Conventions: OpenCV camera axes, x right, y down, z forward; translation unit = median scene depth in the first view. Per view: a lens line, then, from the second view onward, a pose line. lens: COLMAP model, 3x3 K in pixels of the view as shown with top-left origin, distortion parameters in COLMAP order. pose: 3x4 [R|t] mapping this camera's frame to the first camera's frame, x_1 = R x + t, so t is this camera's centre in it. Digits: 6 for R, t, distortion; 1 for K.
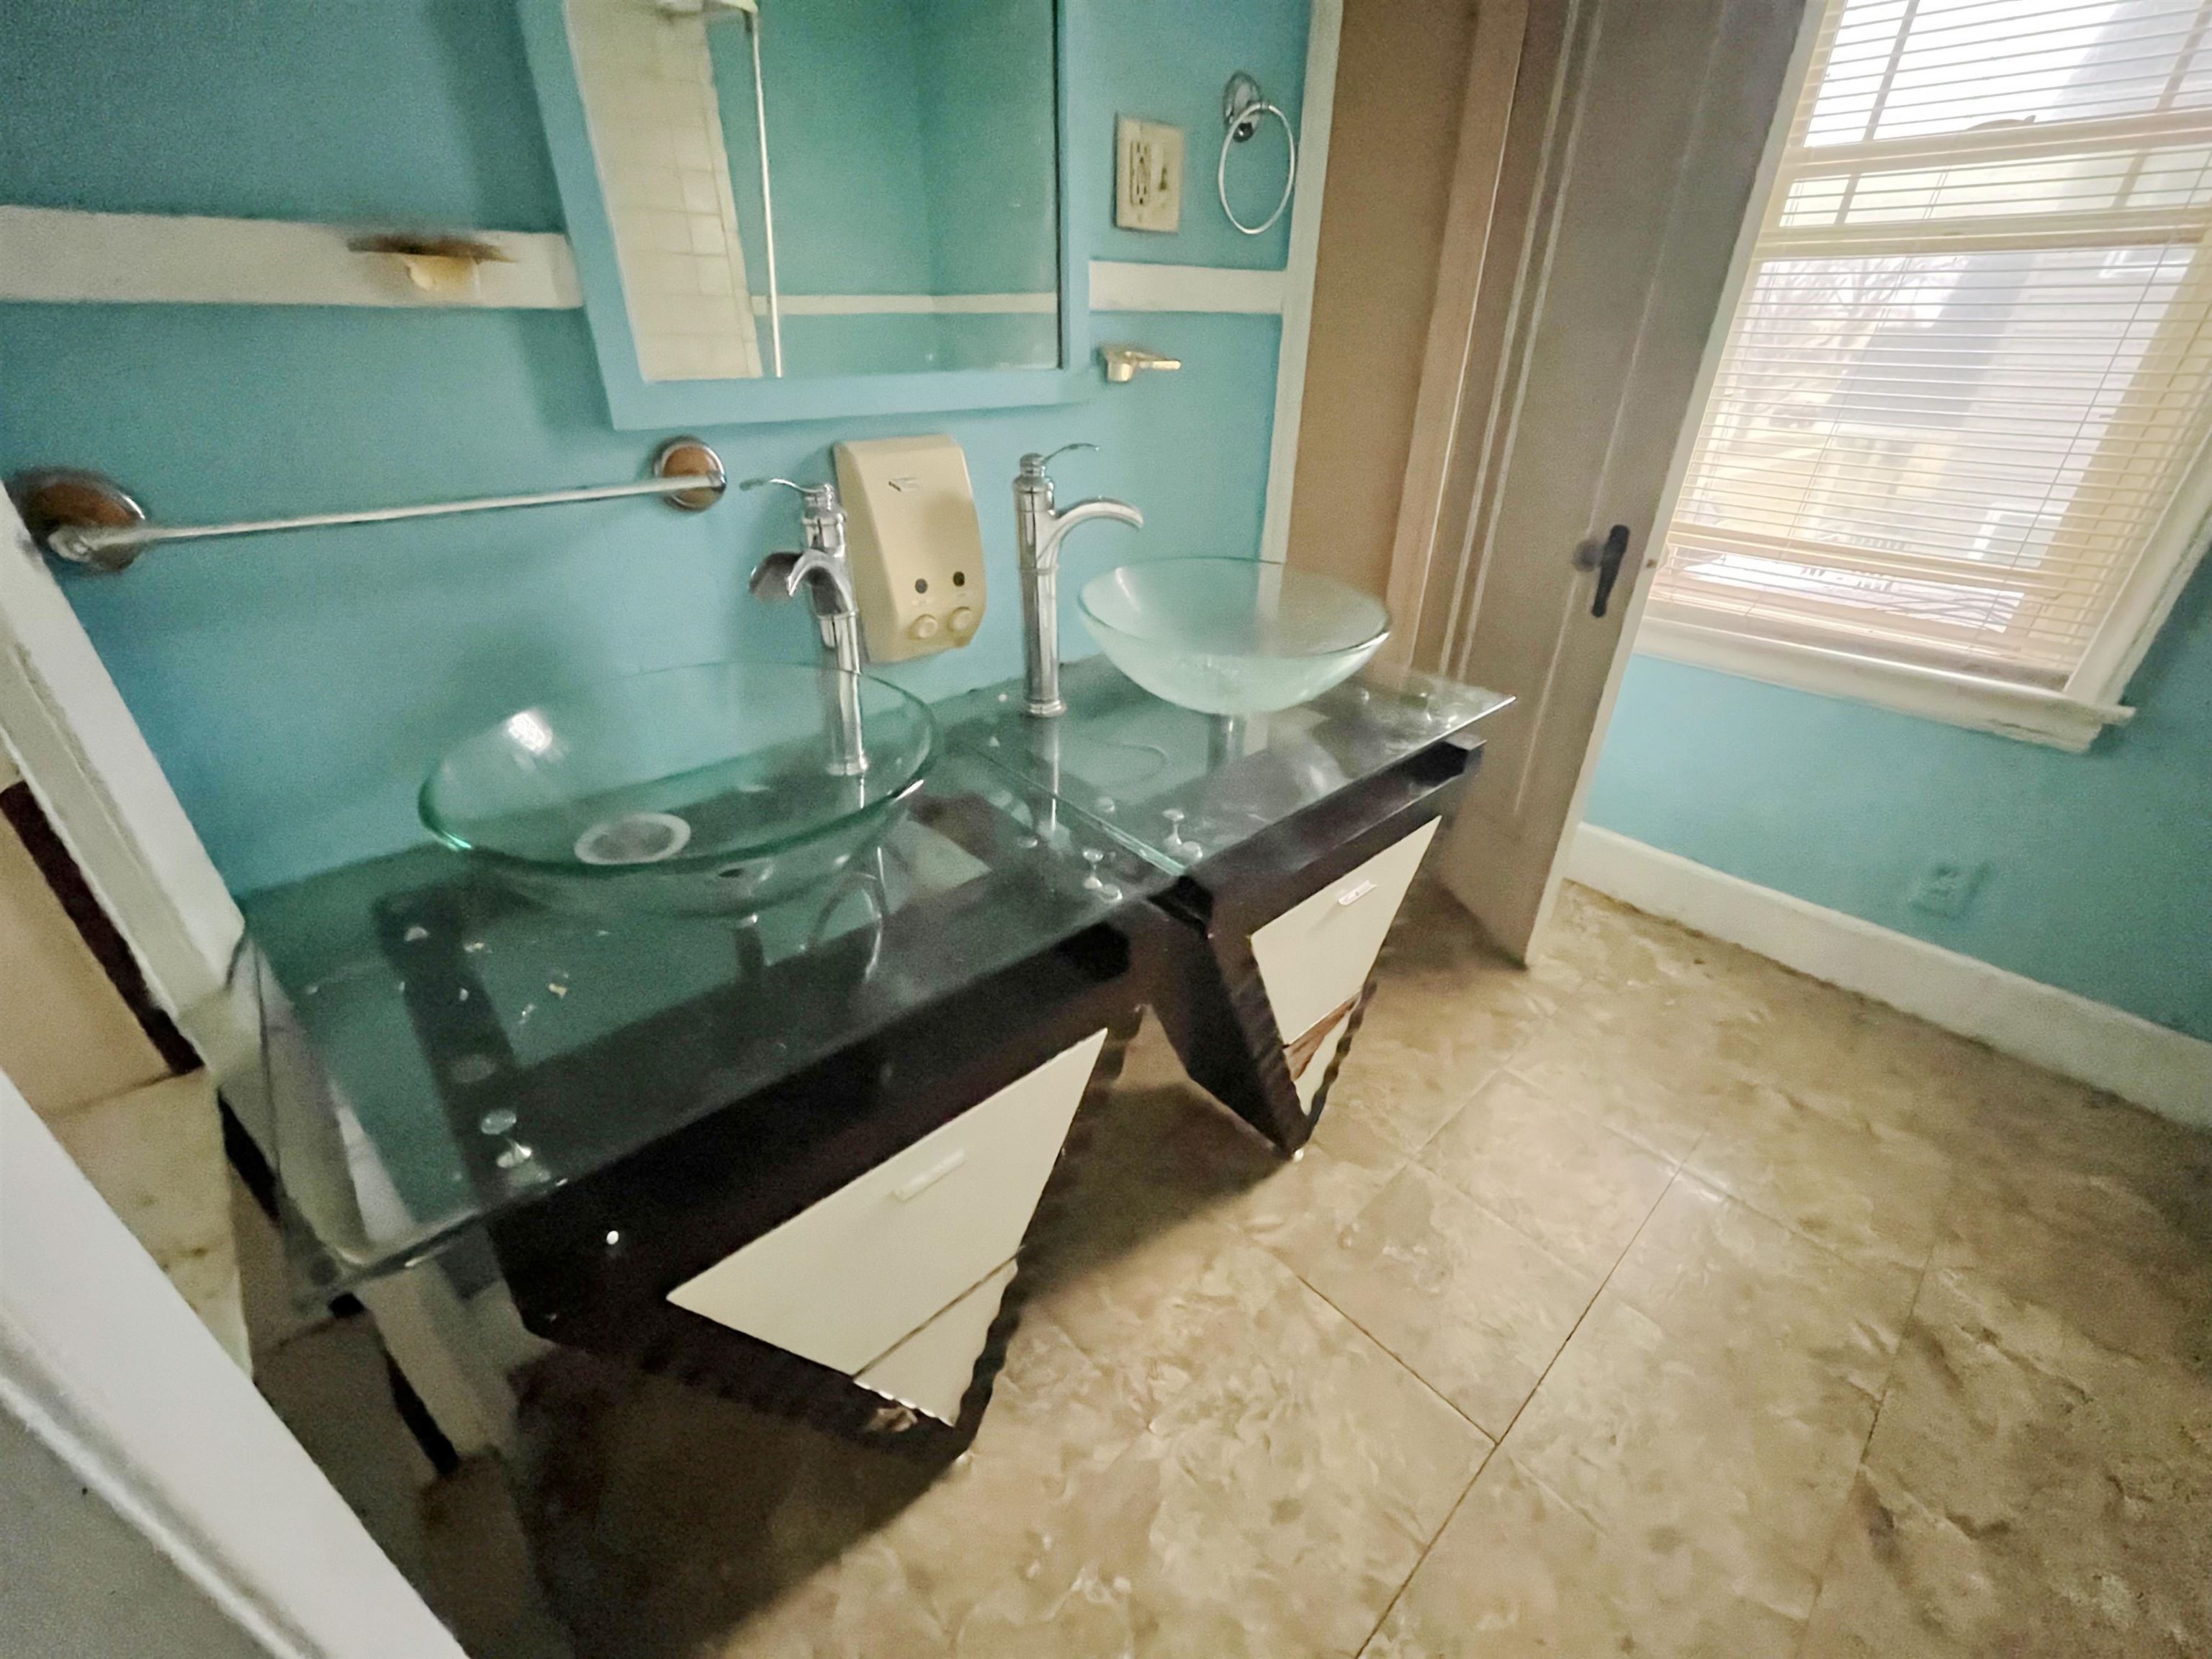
lens RADIAL K [[897.5, 0, 1095.8], [0, 897.5, 830.9], [0, 0, 1]] dist [-0.004206, 0.000148]
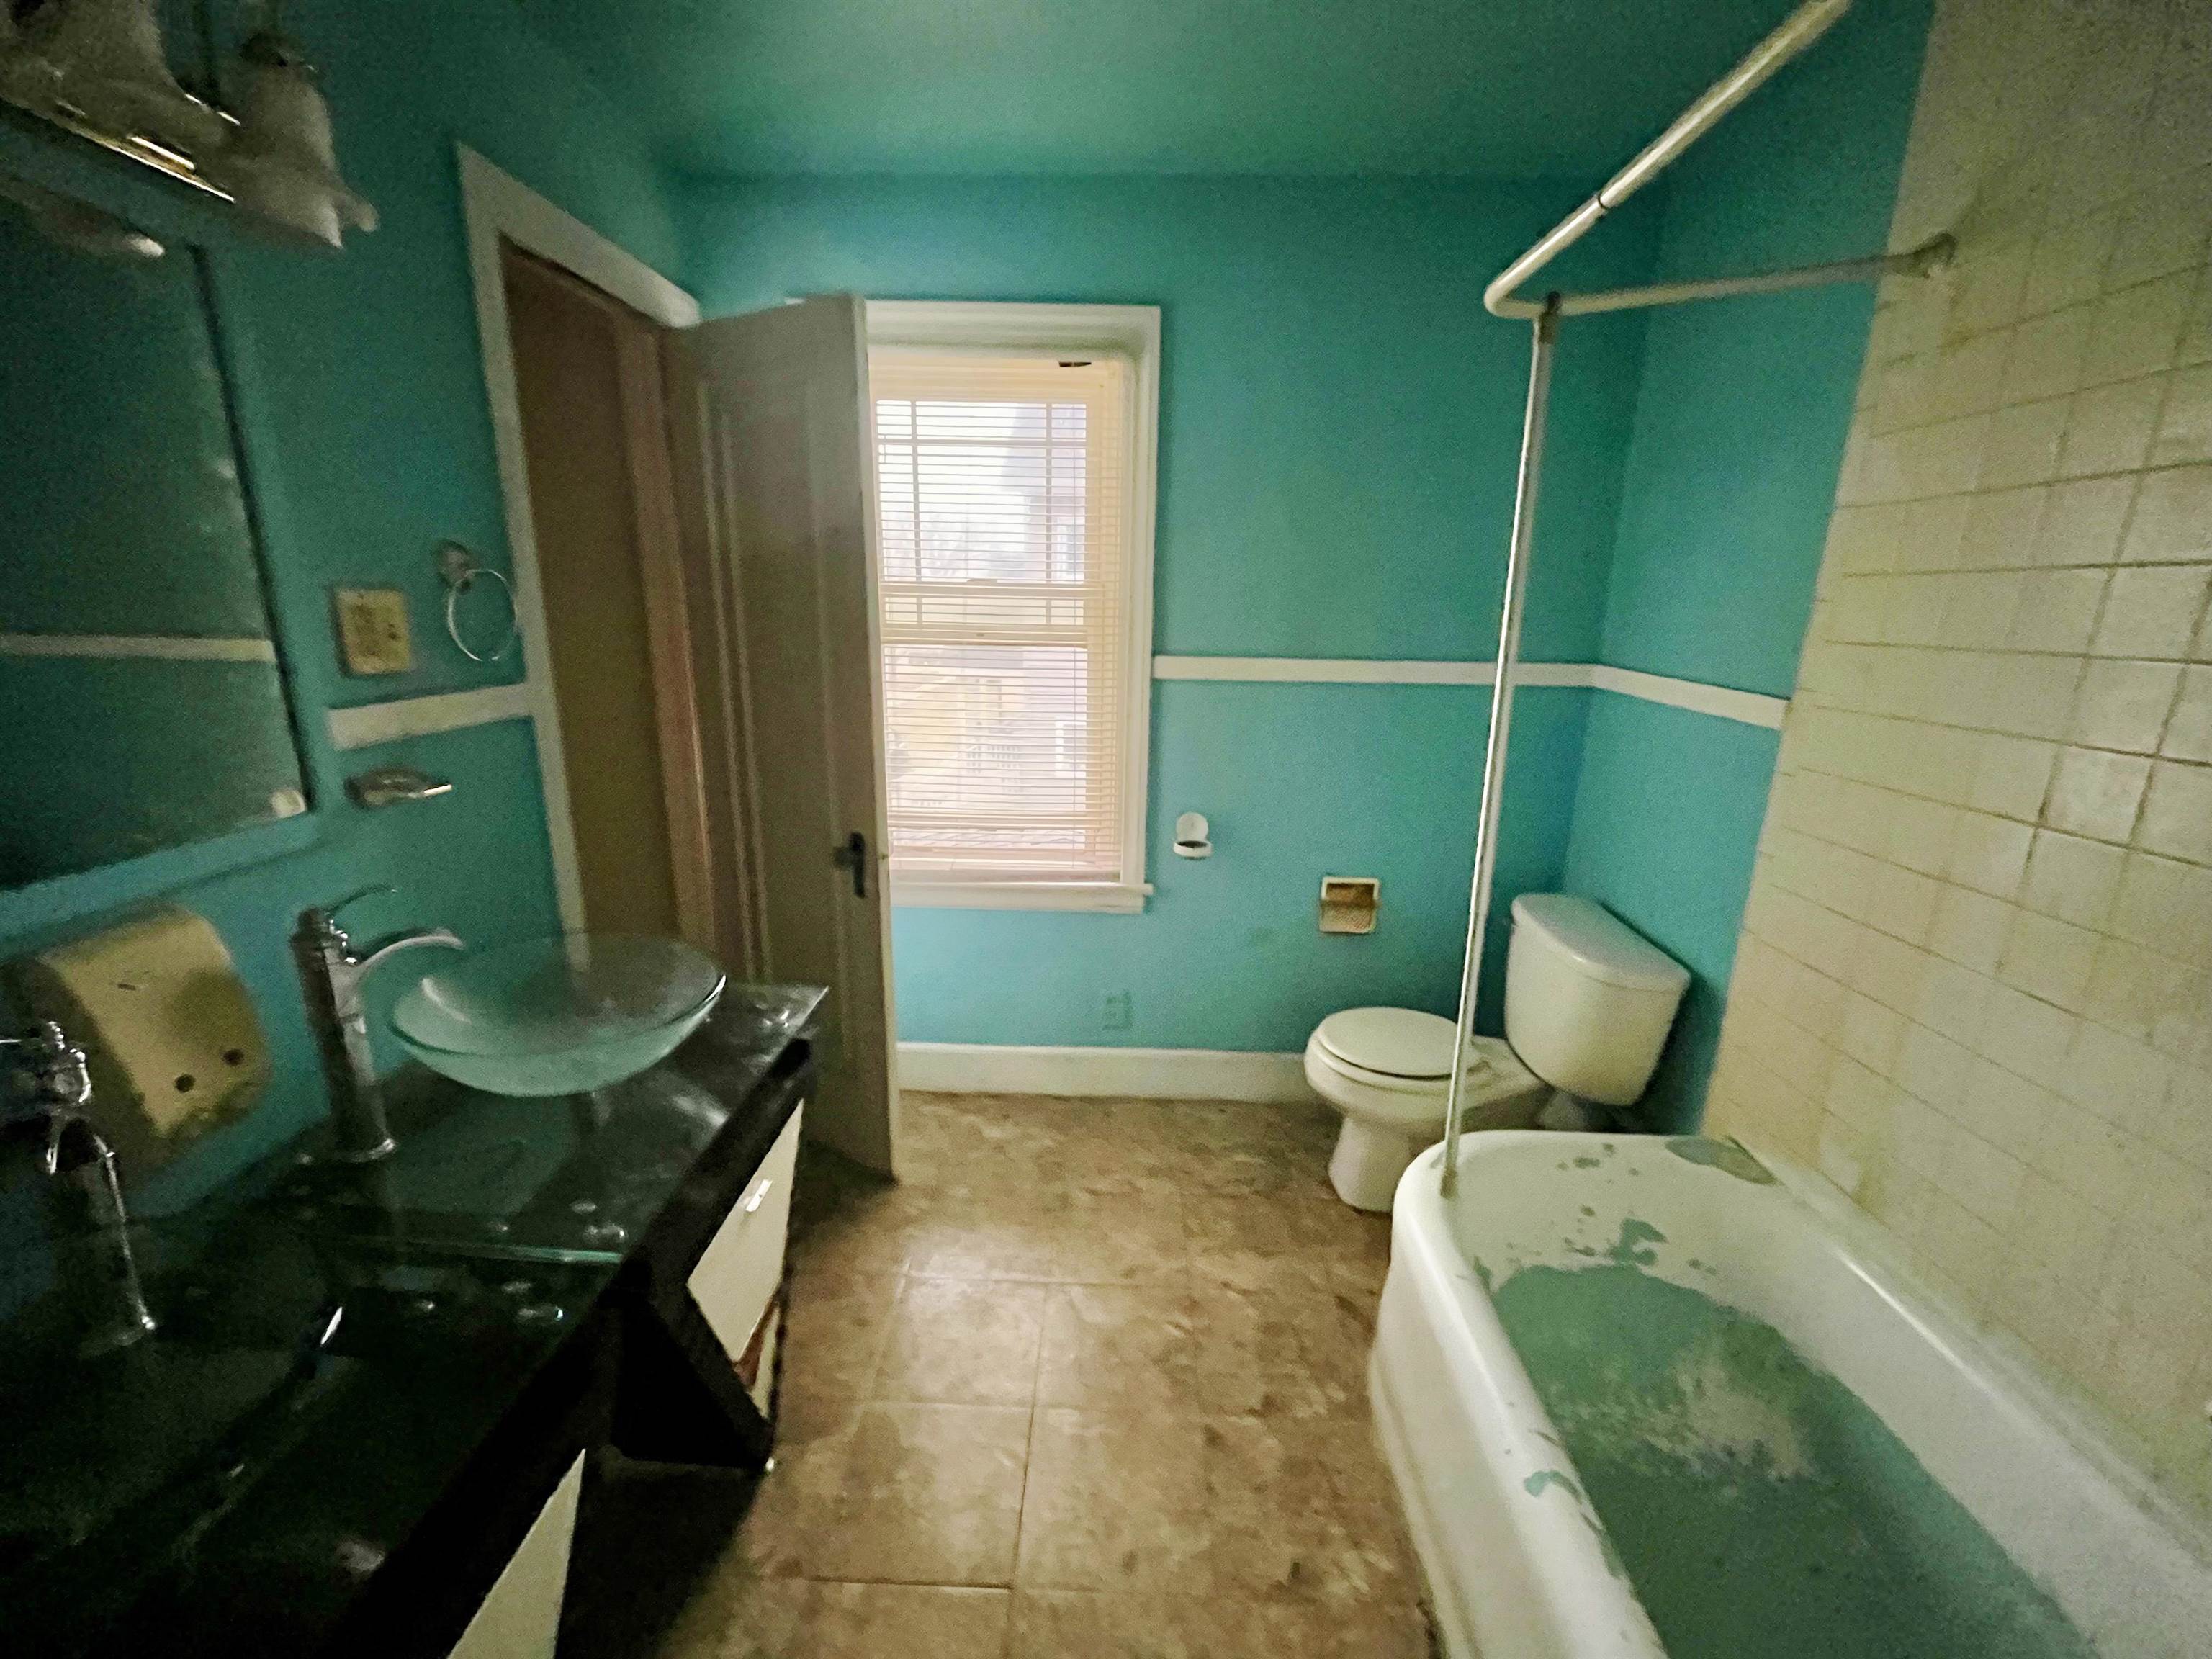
lens RADIAL K [[897.5, 0, 1095.8], [0, 897.5, 830.9], [0, 0, 1]] dist [-0.004206, 0.000148]
pose [[0.694410, -0.174068, 0.698209, -0.124438], [0.340172, 0.934442, -0.105358, -0.094750], [-0.634097, 0.310673, 0.708099, -0.219356]]
